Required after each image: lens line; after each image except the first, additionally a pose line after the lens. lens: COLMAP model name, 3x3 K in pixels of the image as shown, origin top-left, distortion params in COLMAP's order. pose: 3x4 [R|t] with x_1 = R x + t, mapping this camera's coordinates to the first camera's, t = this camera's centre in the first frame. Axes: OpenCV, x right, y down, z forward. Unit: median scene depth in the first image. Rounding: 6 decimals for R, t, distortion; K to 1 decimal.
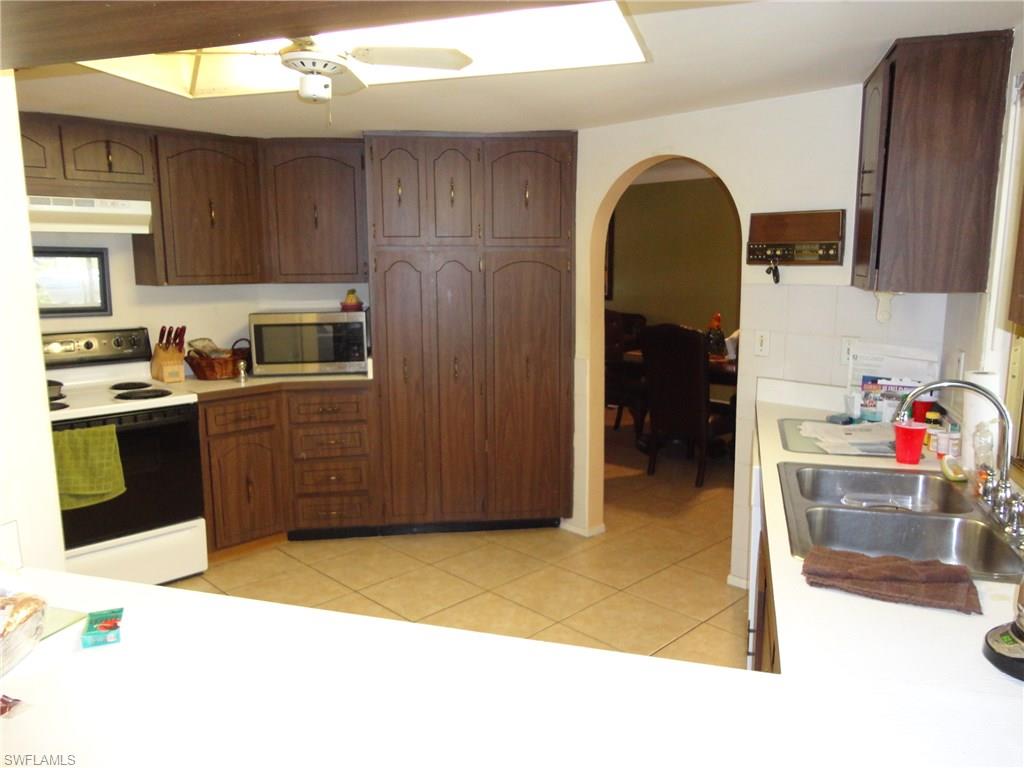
lens RADIAL K [[743.5, 0, 512.0], [0, 743.5, 384.0], [0, 0, 1]] dist [-0.002700, 0.005135]
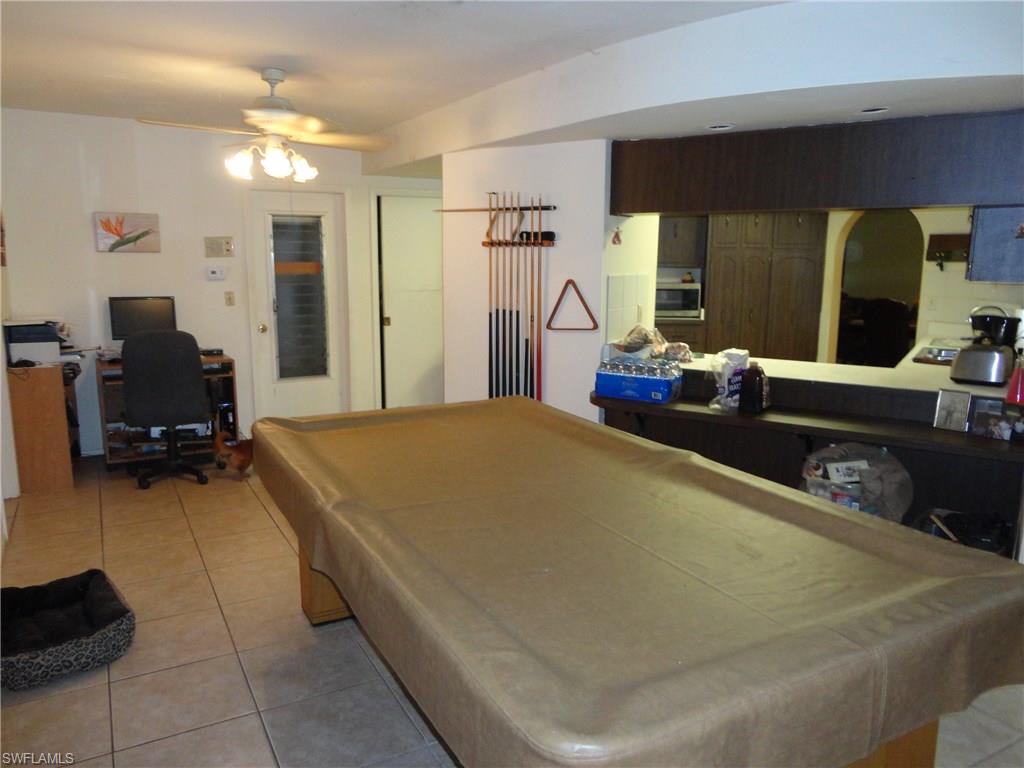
lens RADIAL K [[743.5, 0, 512.0], [0, 743.5, 384.0], [0, 0, 1]] dist [-0.002700, 0.005135]
pose [[0.961847, 0.062808, -0.266280, -0.142663], [-0.061475, 0.998019, 0.013346, 0.155684], [0.266591, 0.003533, 0.963803, -0.898179]]
